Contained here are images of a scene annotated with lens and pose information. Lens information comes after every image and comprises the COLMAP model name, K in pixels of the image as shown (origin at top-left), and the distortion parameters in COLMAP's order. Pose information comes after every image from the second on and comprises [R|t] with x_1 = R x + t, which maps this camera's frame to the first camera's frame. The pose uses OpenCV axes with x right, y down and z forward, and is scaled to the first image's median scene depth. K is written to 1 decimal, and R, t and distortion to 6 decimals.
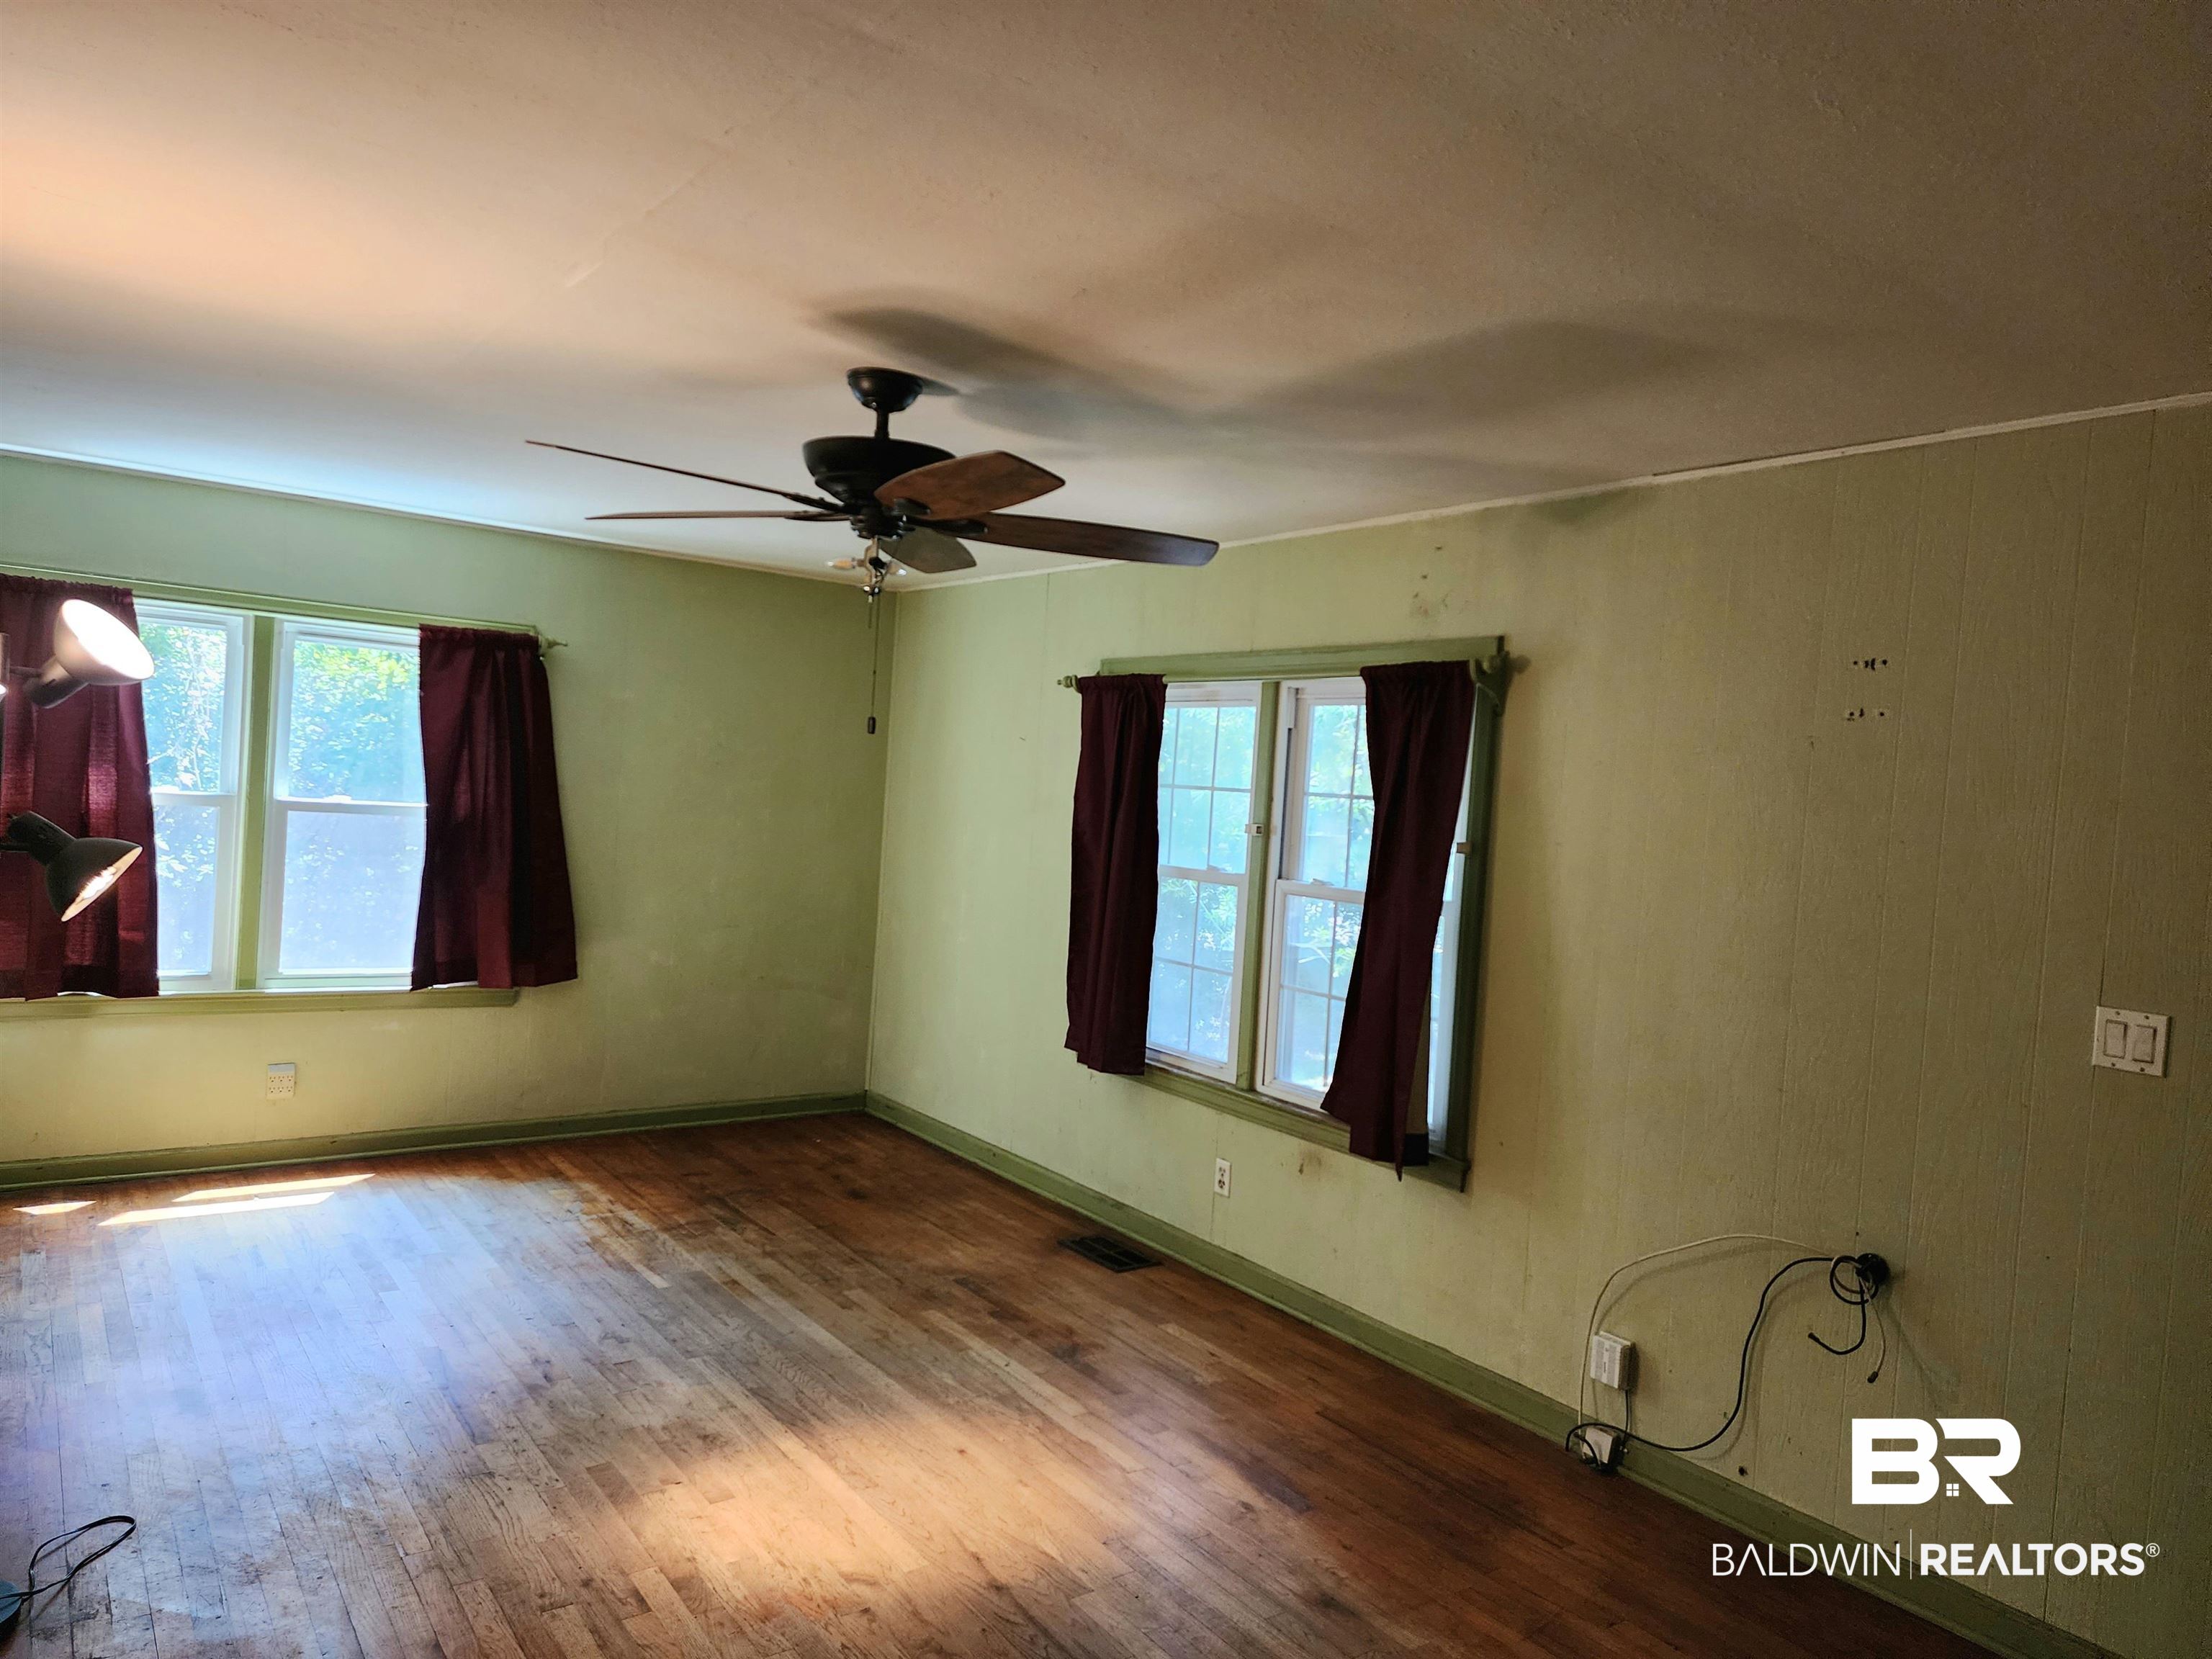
lens RADIAL K [[1512.2, 0, 1102.9], [0, 1512.2, 803.4], [0, 0, 1]] dist [0.064550, -0.037087]
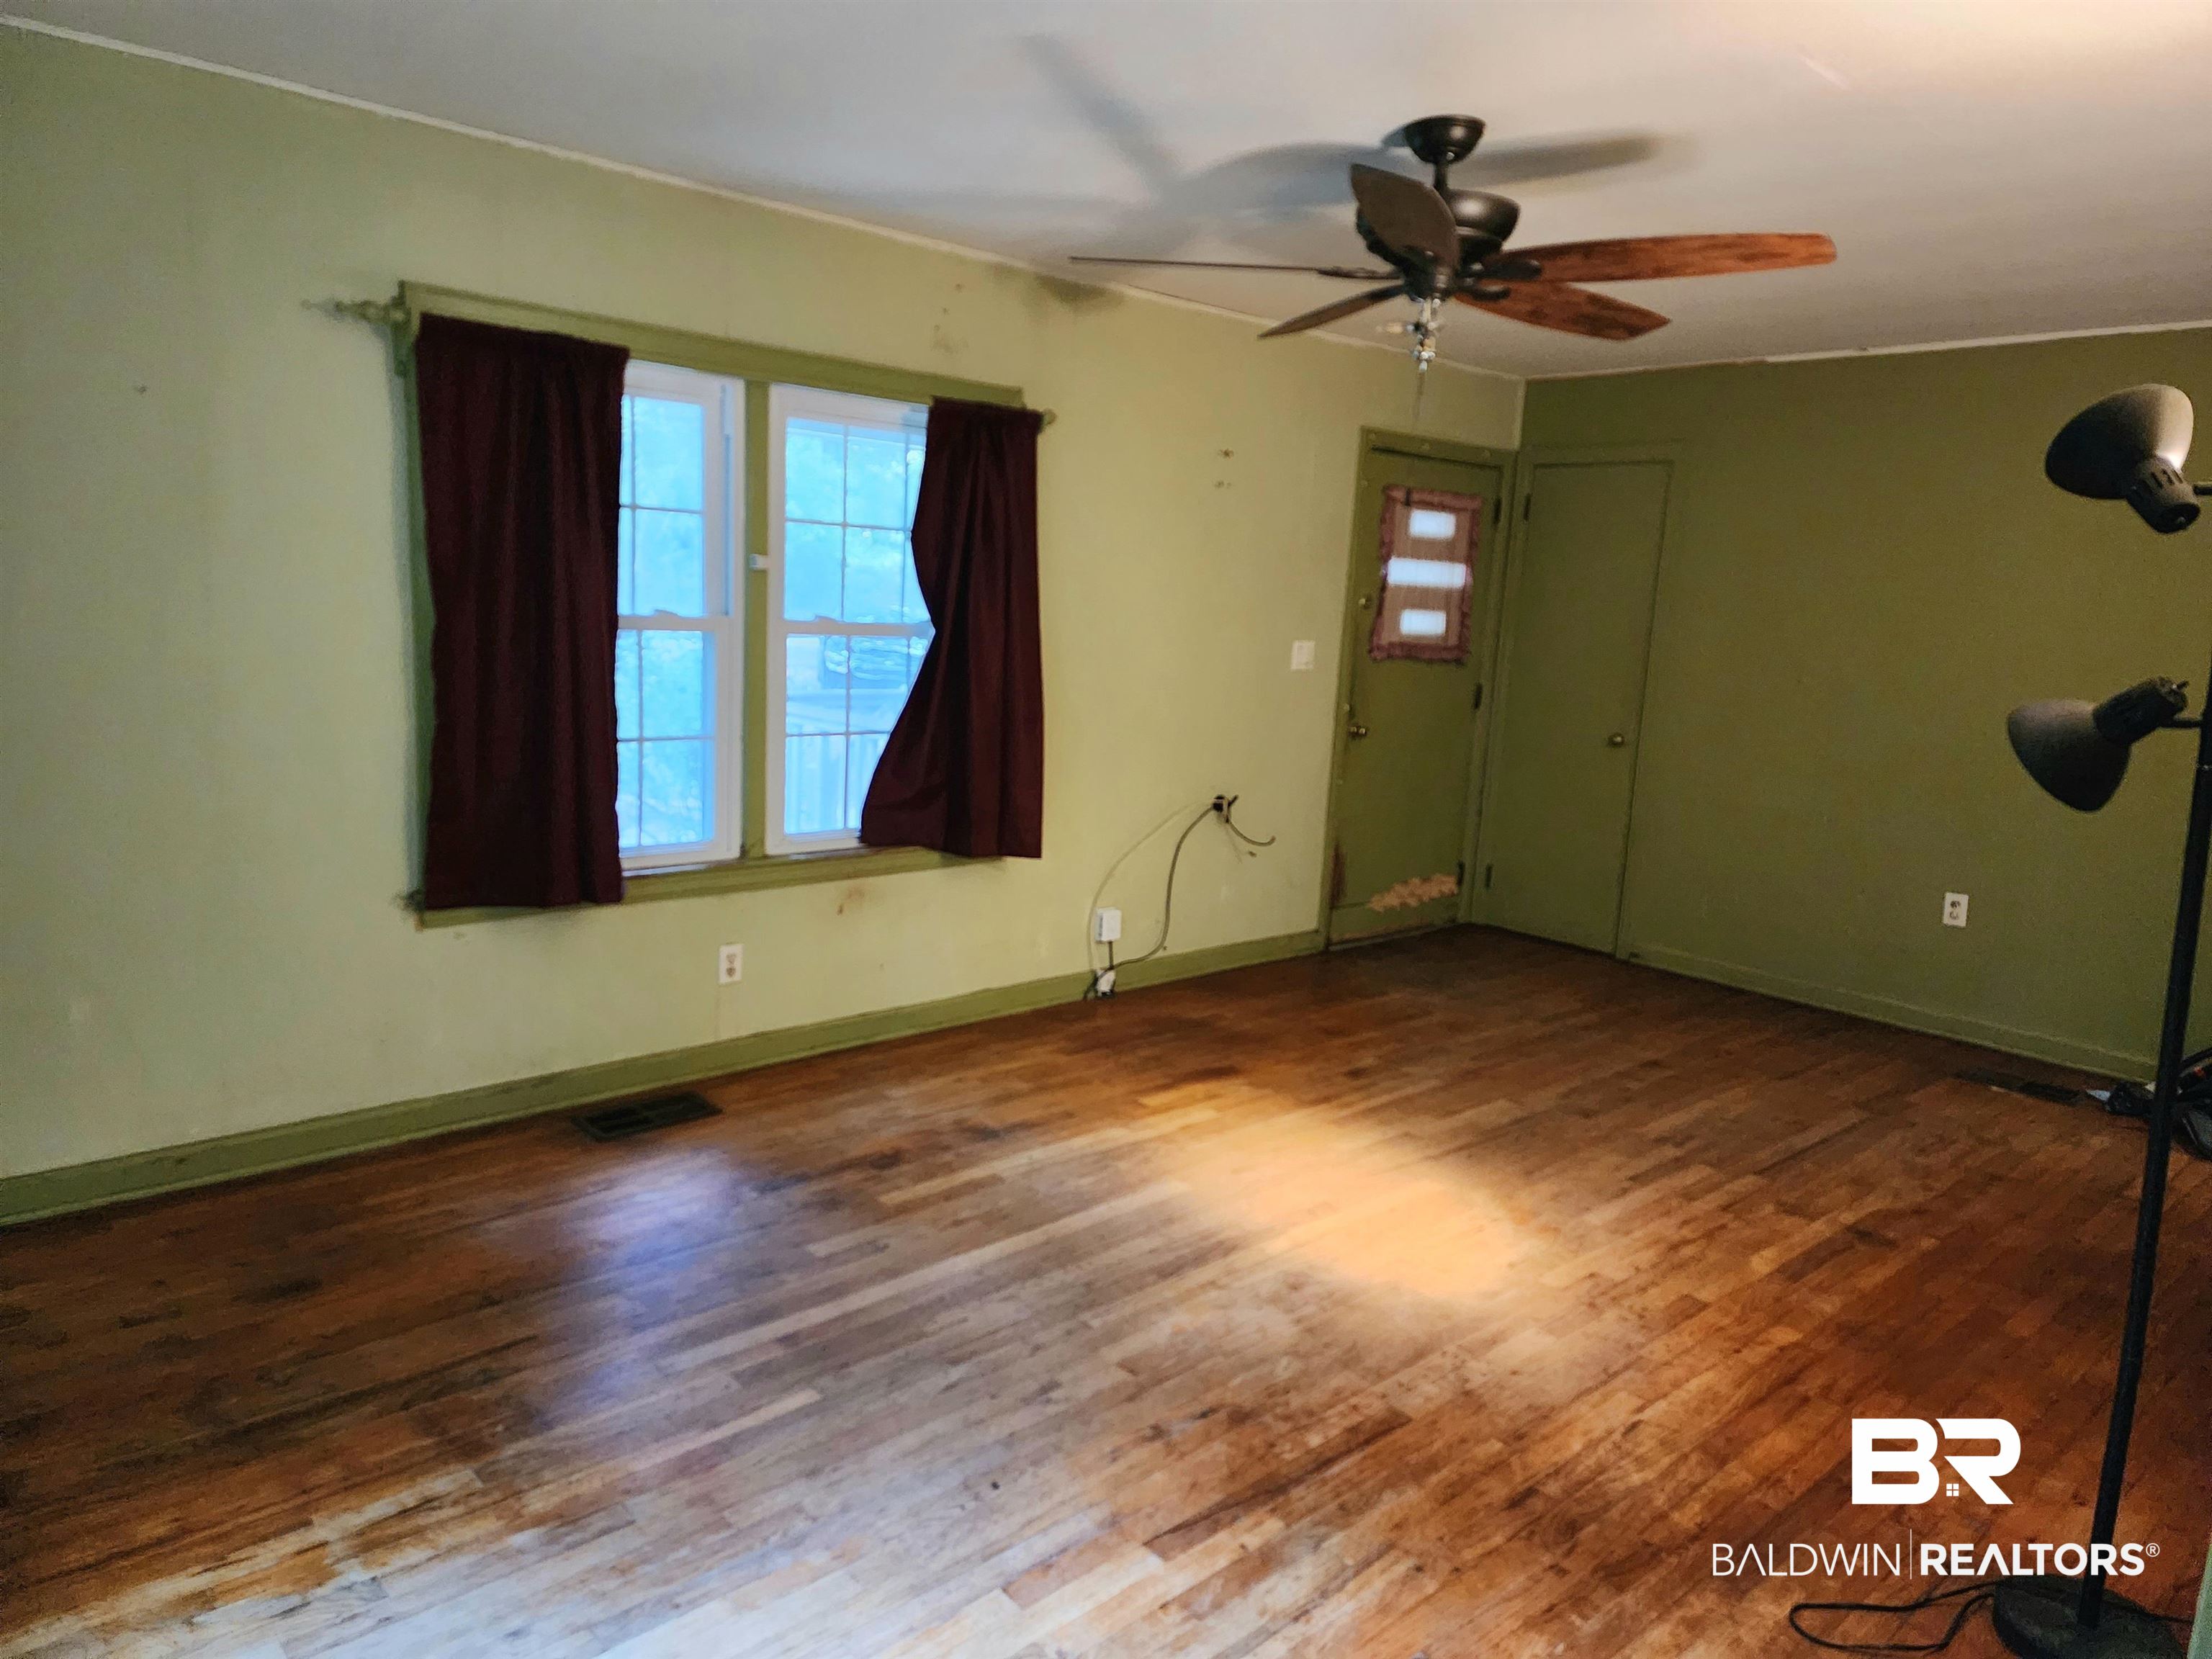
lens RADIAL K [[1456.8, 0, 1105.2], [0, 1456.8, 818.0], [0, 0, 1]] dist [0.133964, -0.120616]
pose [[-0.110001, -0.228415, 0.967330, -0.790959], [-0.041405, 0.973444, 0.225150, -0.039283], [-0.993069, -0.015286, -0.116537, 0.931676]]
